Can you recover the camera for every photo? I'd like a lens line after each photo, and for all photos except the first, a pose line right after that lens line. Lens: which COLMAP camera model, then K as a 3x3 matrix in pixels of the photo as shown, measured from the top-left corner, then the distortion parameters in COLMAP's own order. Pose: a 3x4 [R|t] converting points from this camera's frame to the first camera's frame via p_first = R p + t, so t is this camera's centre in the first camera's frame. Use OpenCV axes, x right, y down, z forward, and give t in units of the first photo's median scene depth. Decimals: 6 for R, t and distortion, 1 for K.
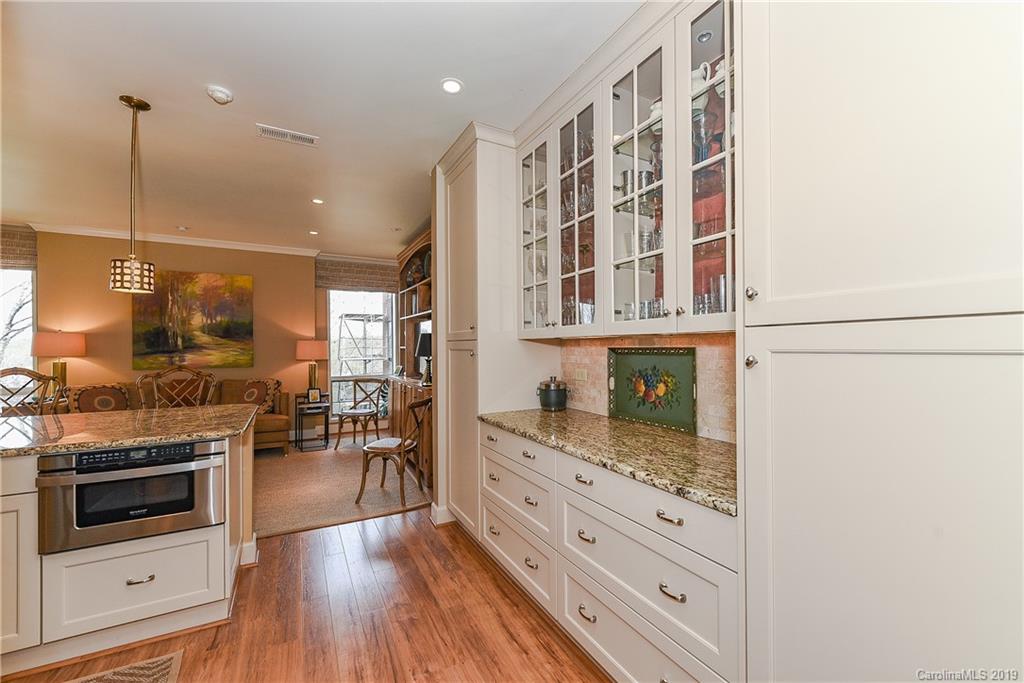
lens RADIAL K [[410.4, 0, 512.4], [0, 410.4, 347.6], [0, 0, 1]] dist [0.015257, 0.000481]
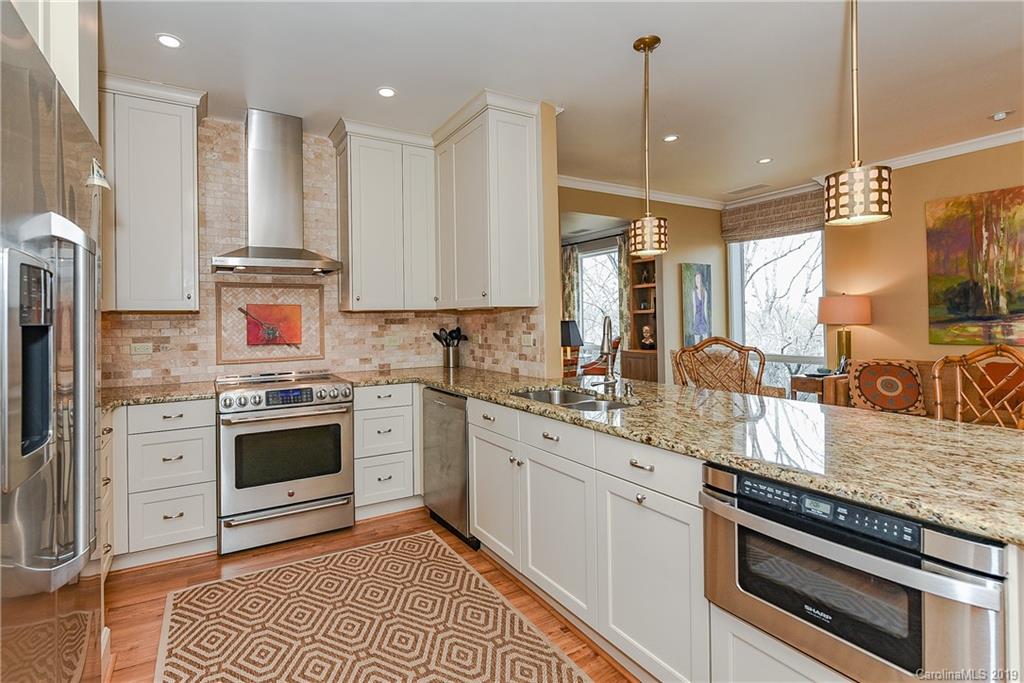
lens RADIAL K [[481.3, 0, 472.8], [0, 481.3, 318.7], [0, 0, 1]] dist [0.002676, -0.000790]
pose [[0.022228, -0.002169, -0.999751, -0.116249], [0.012717, 0.999917, -0.001887, 0.001920], [0.999672, -0.012672, 0.022254, 0.226482]]
